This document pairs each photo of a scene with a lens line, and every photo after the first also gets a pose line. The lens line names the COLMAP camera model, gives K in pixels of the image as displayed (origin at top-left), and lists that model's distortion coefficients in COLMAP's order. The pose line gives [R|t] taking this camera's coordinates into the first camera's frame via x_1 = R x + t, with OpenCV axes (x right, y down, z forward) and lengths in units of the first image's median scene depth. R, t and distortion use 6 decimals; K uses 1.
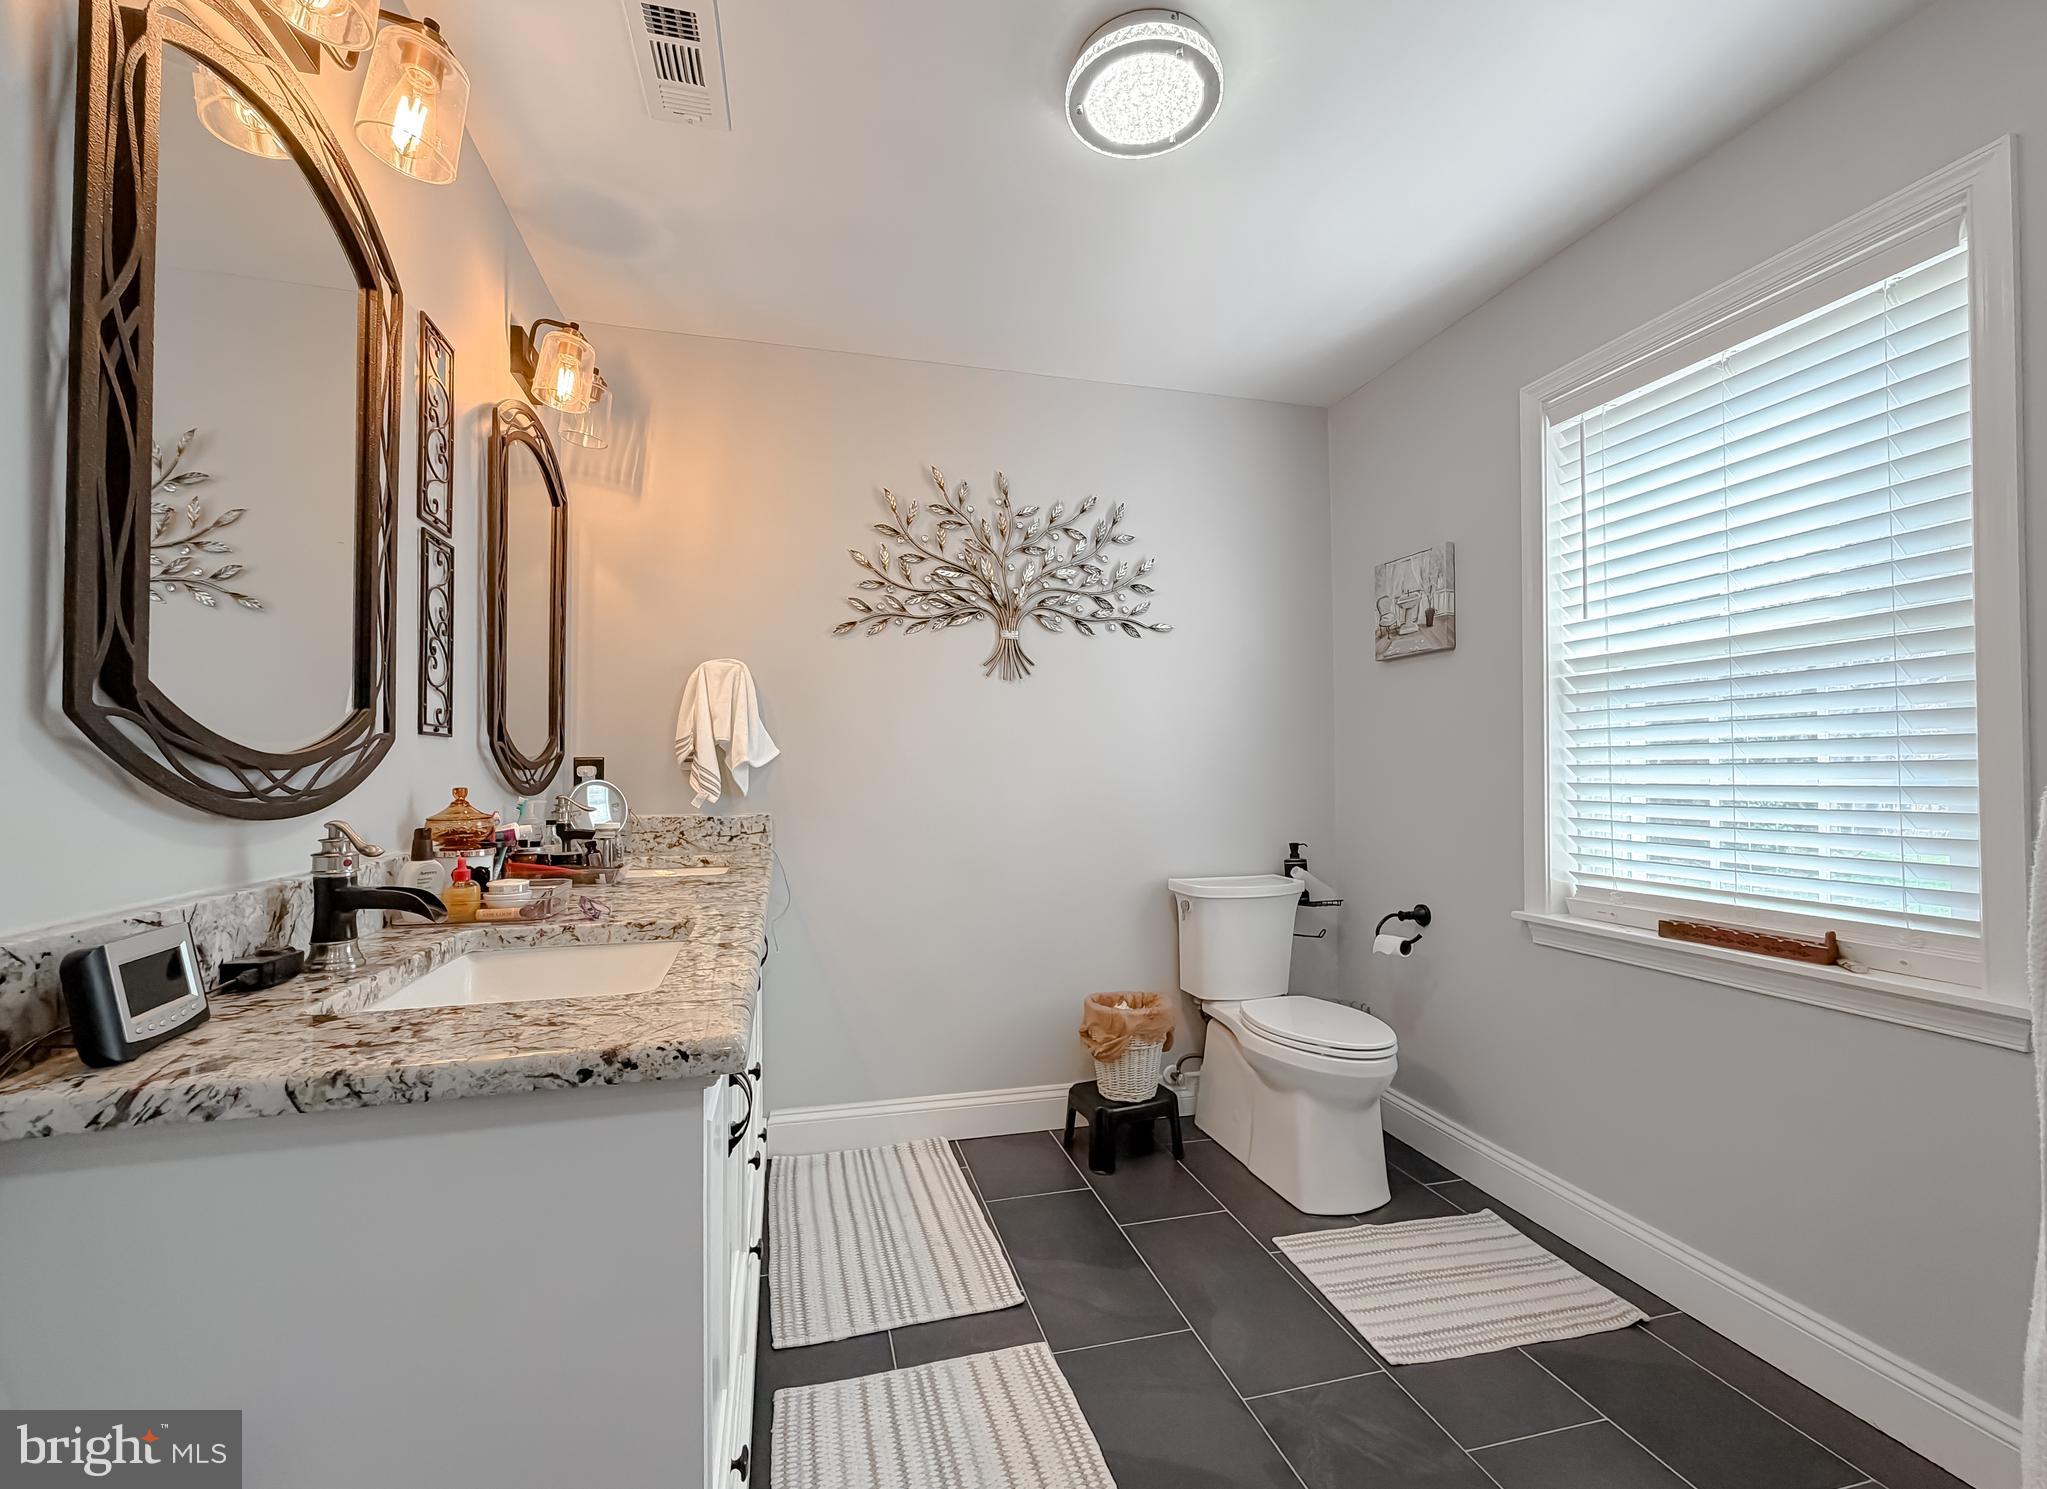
lens RADIAL K [[855.9, 0, 1023.5], [0, 855.9, 744.5], [0, 0, 1]] dist [-0.001308, -0.000234]
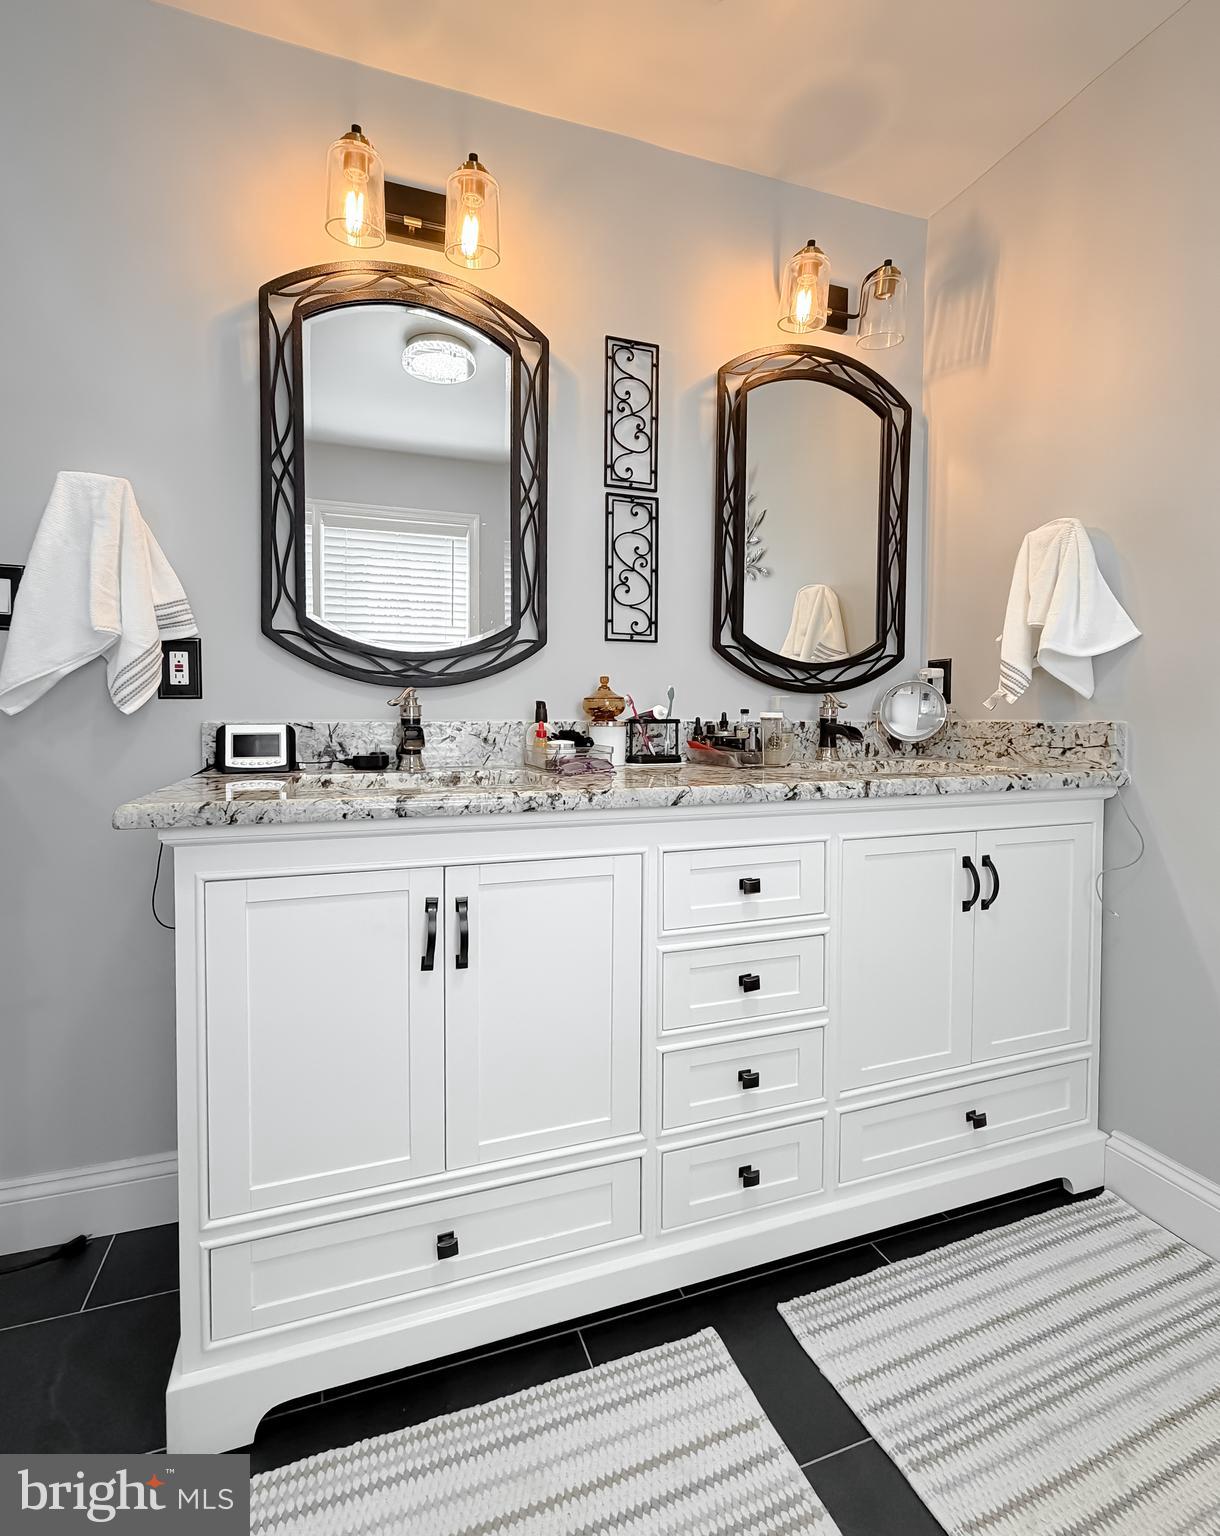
lens RADIAL K [[722.7, 0, 608.6], [0, 722.7, 736.7], [0, 0, 1]] dist [0.002664, 0.000193]
pose [[0.048220, 0.025150, -0.998520, 0.331930], [0.026783, 0.999291, 0.026463, 0.077196], [0.998478, -0.028020, 0.047513, 0.632223]]
